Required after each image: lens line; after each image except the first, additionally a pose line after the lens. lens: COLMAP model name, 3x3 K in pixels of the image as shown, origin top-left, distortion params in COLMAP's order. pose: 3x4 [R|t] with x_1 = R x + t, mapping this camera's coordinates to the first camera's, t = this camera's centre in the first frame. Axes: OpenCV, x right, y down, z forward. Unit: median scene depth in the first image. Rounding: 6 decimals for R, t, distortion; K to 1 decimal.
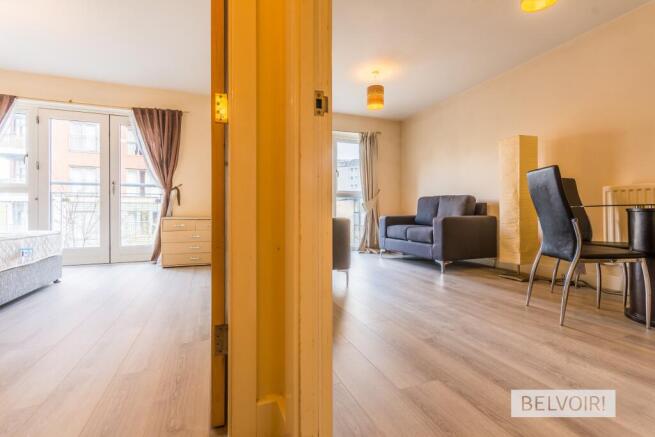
lens RADIAL K [[287.0, 0, 319.1], [0, 287.0, 209.9], [0, 0, 1]] dist [-0.001216, -0.001529]
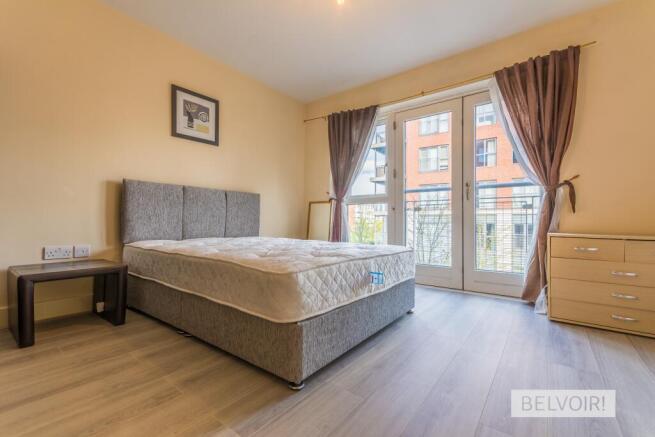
lens RADIAL K [[287.0, 0, 328.5], [0, 287.0, 221.8], [0, 0, 1]] dist [-0.001216, -0.001529]
pose [[0.521704, 0.001701, -0.853125, -0.267566], [-0.002105, 0.999998, 0.000706, 0.004503], [0.853124, 0.001428, 0.521706, 0.296078]]
